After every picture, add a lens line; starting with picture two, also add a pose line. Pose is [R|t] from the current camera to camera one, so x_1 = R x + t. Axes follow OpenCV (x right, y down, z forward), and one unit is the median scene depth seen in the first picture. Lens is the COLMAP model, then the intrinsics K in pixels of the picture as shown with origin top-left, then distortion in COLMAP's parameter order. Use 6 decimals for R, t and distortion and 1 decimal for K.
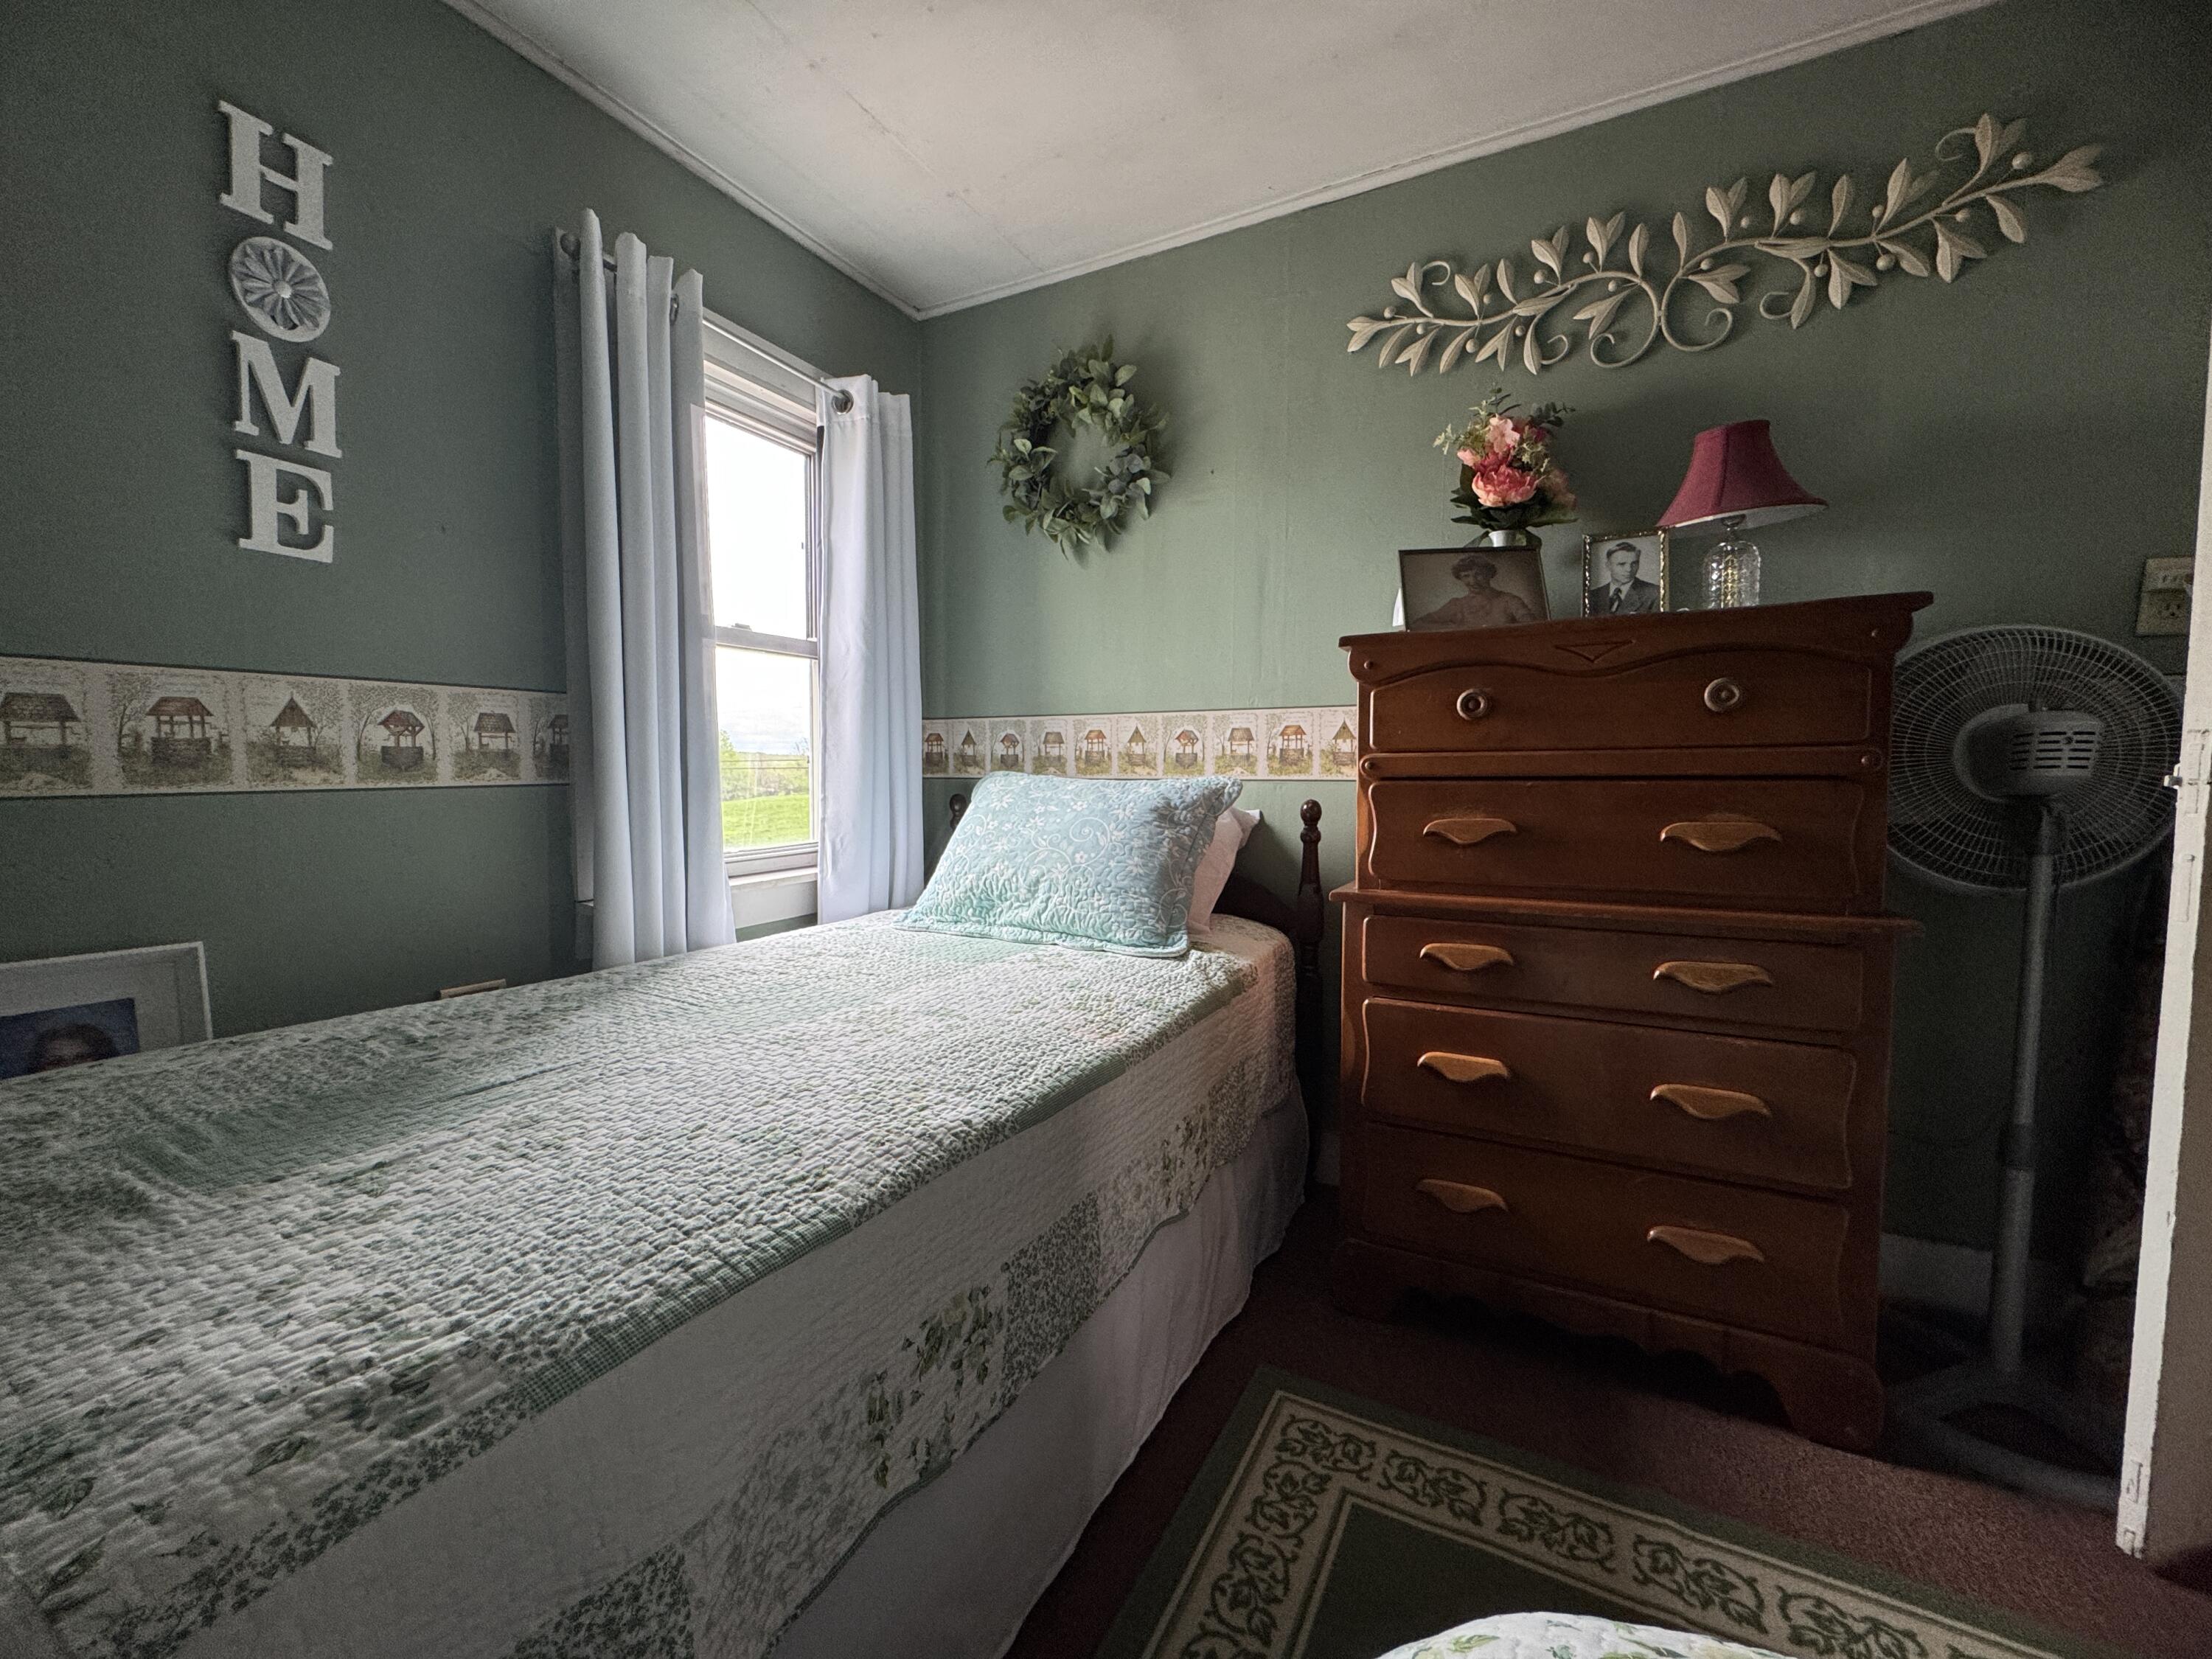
lens RADIAL K [[879.5, 0, 1103.9], [0, 879.5, 828.1], [0, 0, 1]] dist [-0.005375, 0.000269]
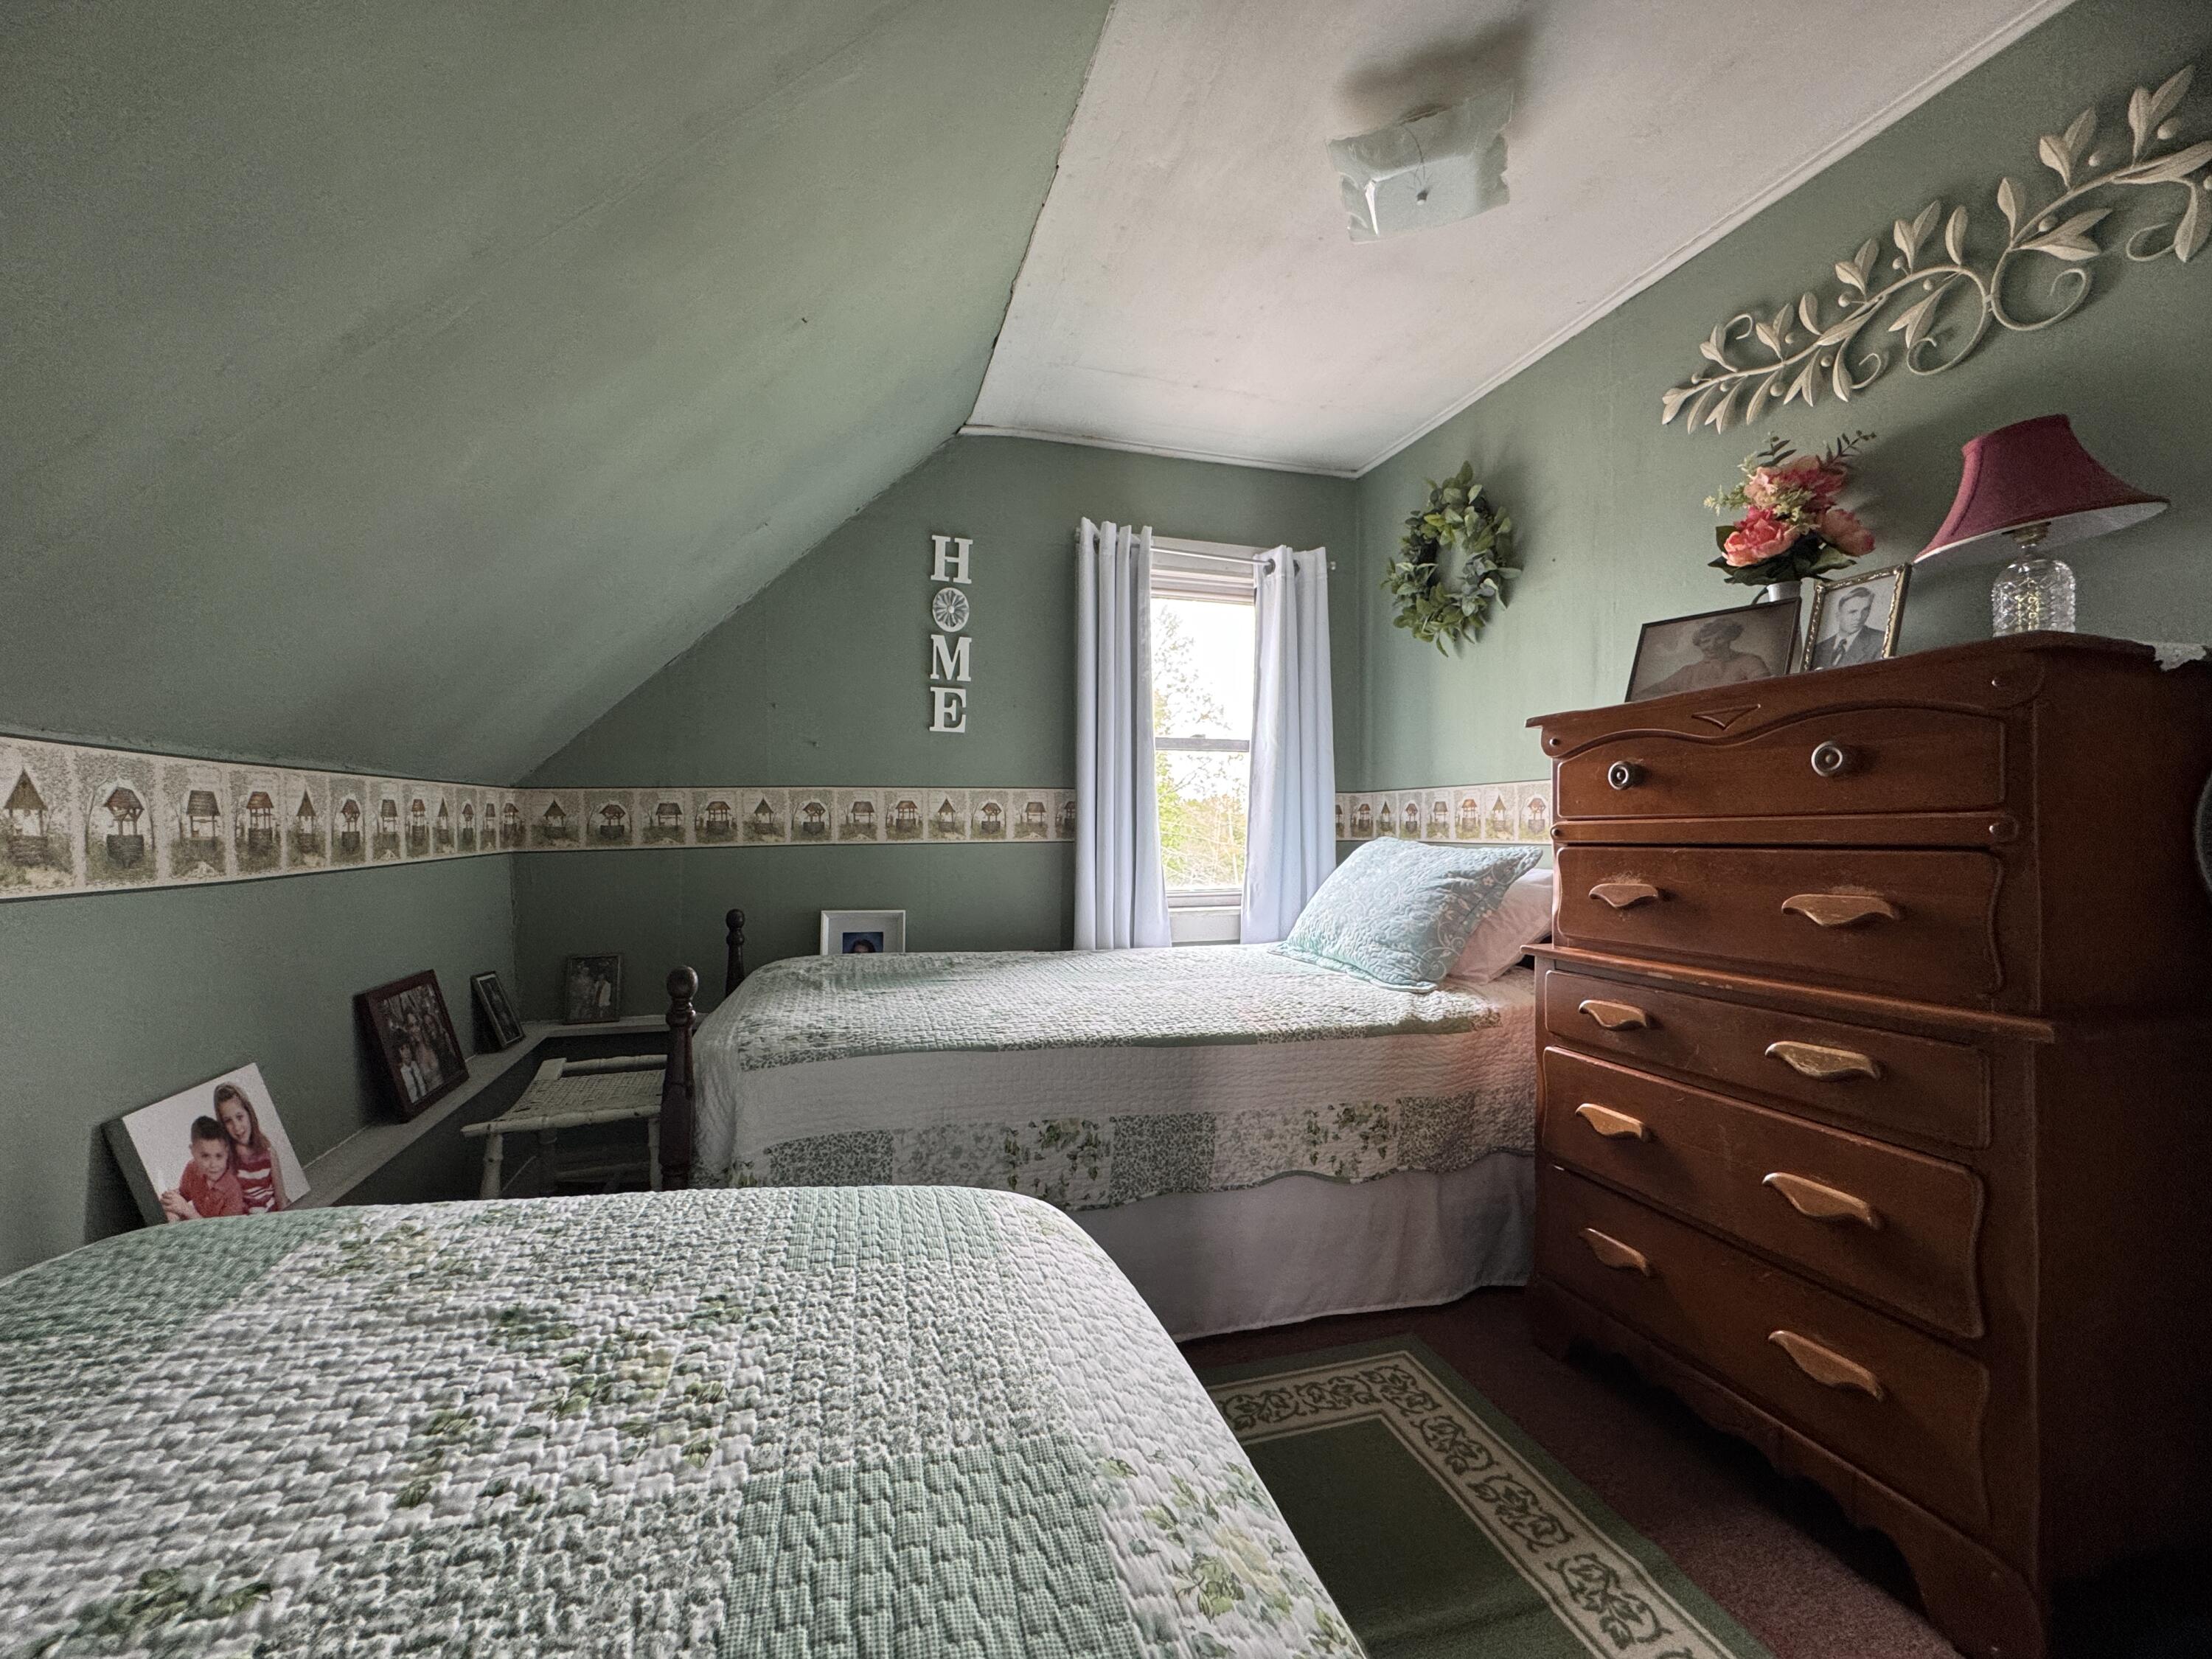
lens RADIAL K [[879.5, 0, 1103.9], [0, 879.5, 828.1], [0, 0, 1]] dist [-0.005375, 0.000269]
pose [[0.705452, -0.000331, -0.708757, 0.642504], [-0.050320, 0.997453, -0.050551, 0.006900], [0.706969, 0.071327, 0.703639, -0.161036]]
